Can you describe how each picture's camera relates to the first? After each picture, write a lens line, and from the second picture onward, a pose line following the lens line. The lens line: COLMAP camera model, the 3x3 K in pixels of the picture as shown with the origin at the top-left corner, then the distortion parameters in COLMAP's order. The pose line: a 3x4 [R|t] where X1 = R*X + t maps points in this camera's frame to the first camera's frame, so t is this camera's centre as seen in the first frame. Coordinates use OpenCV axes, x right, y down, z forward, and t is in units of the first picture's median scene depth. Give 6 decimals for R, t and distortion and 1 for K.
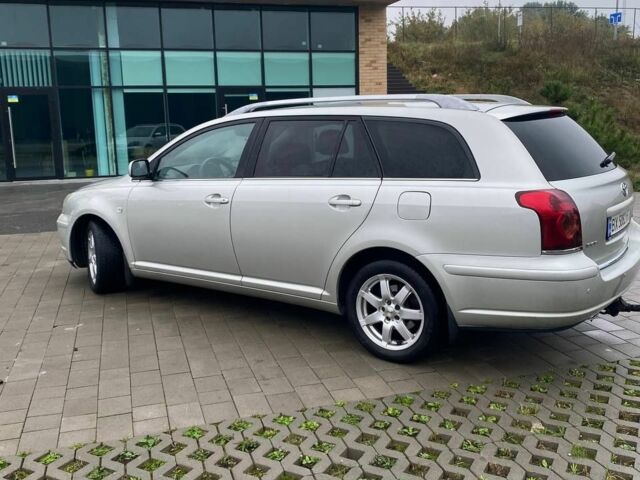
lens RADIAL K [[654.2, 0, 320.0], [0, 654.2, 240.0], [0, 0, 1]] dist [0.130373, -0.287105]
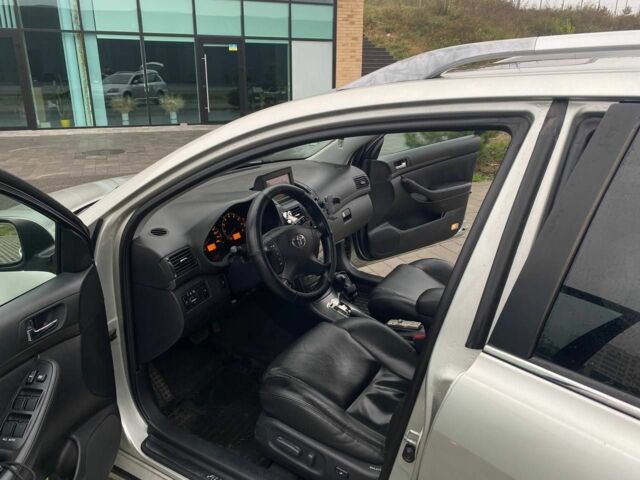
lens RADIAL K [[488.0, 0, 320.0], [0, 488.0, 240.0], [0, 0, 1]] dist [0.034129, -0.028670]
pose [[0.994024, -0.006525, 0.108964, -0.056493], [-0.009897, 0.988713, 0.149492, -0.044364], [-0.108710, -0.149677, 0.982741, 0.225726]]
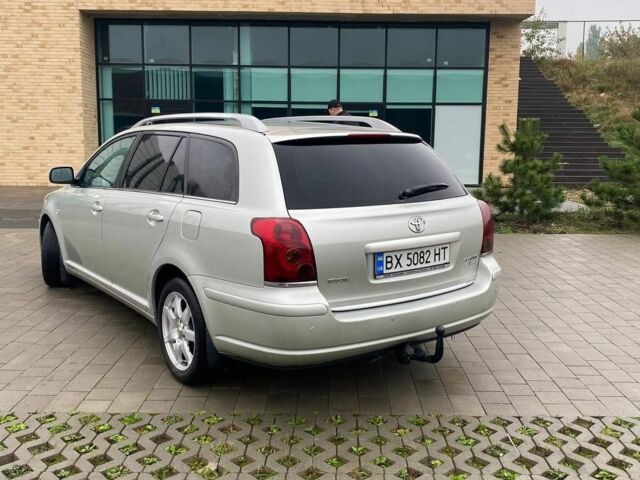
lens RADIAL K [[654.2, 0, 320.0], [0, 654.2, 240.0], [0, 0, 1]] dist [0.130373, -0.287105]
pose [[0.952623, 0.081464, -0.293042, 0.139888], [-0.088218, 0.996052, -0.009882, -0.008292], [0.291080, 0.035265, 0.956048, 0.026040]]
